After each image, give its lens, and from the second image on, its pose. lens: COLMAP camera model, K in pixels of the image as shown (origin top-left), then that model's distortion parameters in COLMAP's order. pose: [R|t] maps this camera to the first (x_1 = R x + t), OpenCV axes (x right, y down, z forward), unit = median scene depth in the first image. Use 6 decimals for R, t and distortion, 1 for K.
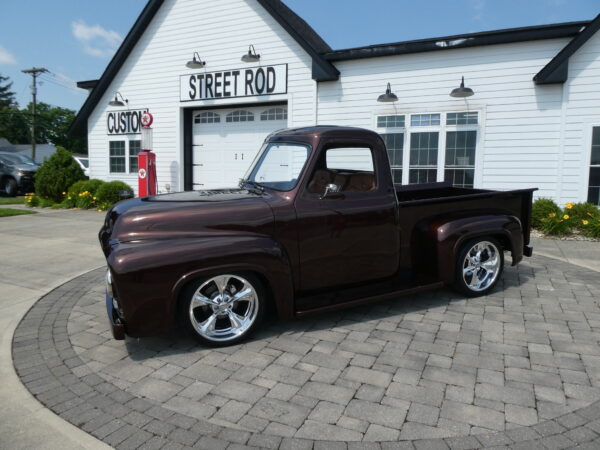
lens RADIAL K [[419.7, 0, 304.0], [0, 419.7, 227.1], [0, 0, 1]] dist [-0.024589, -0.002480]
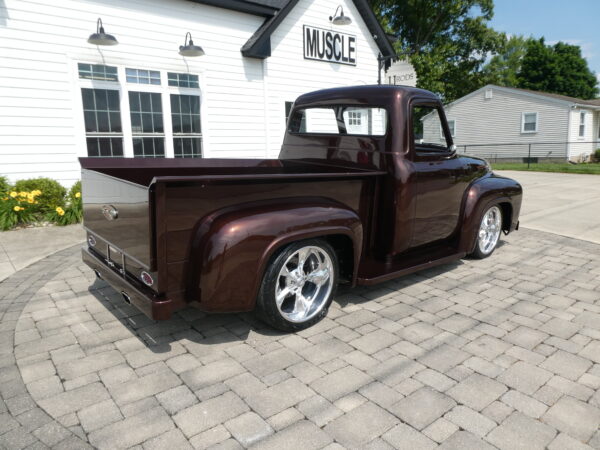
lens RADIAL K [[419.7, 0, 308.5], [0, 419.7, 224.6], [0, 0, 1]] dist [-0.024589, -0.002480]
pose [[0.416818, -0.173495, 0.892279, -0.301569], [0.124992, 0.983231, 0.132792, -0.035066], [-0.900355, 0.056177, 0.431514, 0.325446]]
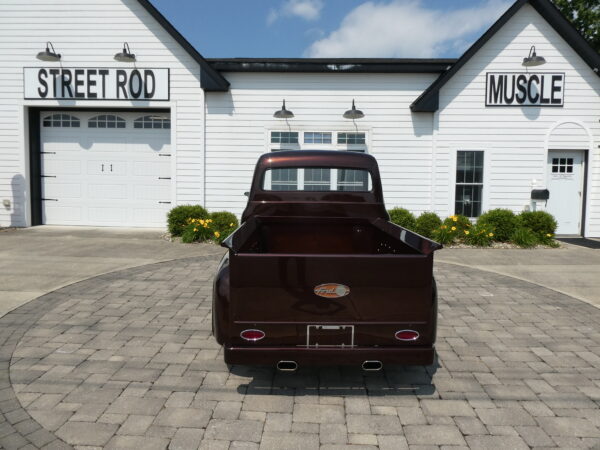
lens RADIAL K [[419.7, 0, 305.7], [0, 419.7, 225.0], [0, 0, 1]] dist [-0.024589, -0.002480]
pose [[0.916847, -0.028749, 0.398203, -0.136401], [0.040893, 0.998921, -0.022036, -0.016316], [-0.397140, 0.036487, 0.917032, 0.056708]]
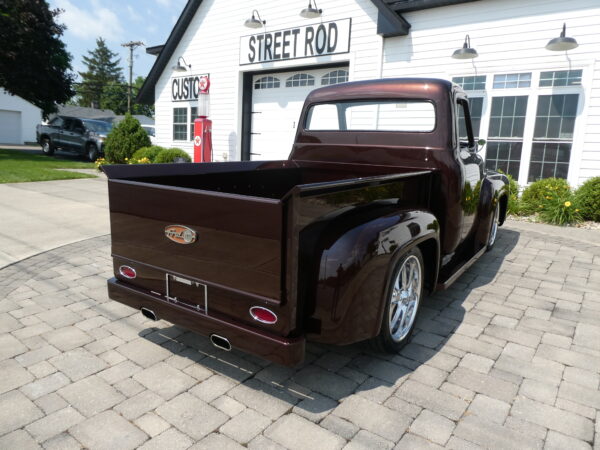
lens RADIAL K [[419.7, 0, 304.4], [0, 419.7, 227.8], [0, 0, 1]] dist [-0.024589, -0.002480]
pose [[0.977572, 0.064077, -0.200615, 0.066483], [-0.052717, 0.996716, 0.061472, -0.000694], [0.203895, -0.049518, 0.977740, 0.100713]]
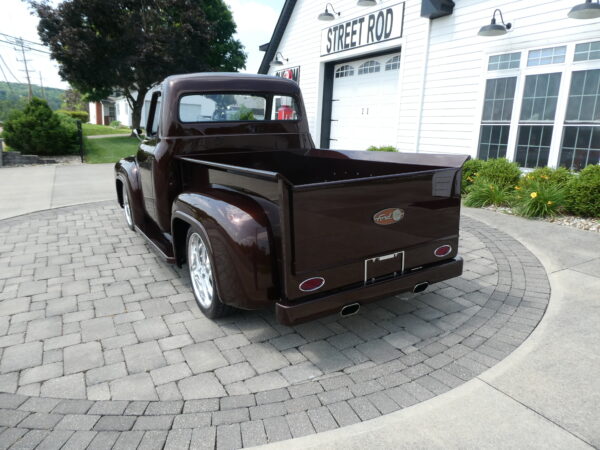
lens RADIAL K [[419.7, 0, 301.4], [0, 419.7, 228.3], [0, 0, 1]] dist [-0.024589, -0.002480]
pose [[0.808098, 0.148929, -0.569910, 0.343560], [-0.093798, 0.987700, 0.125106, -0.012577], [0.581532, -0.047641, 0.812127, 0.145598]]
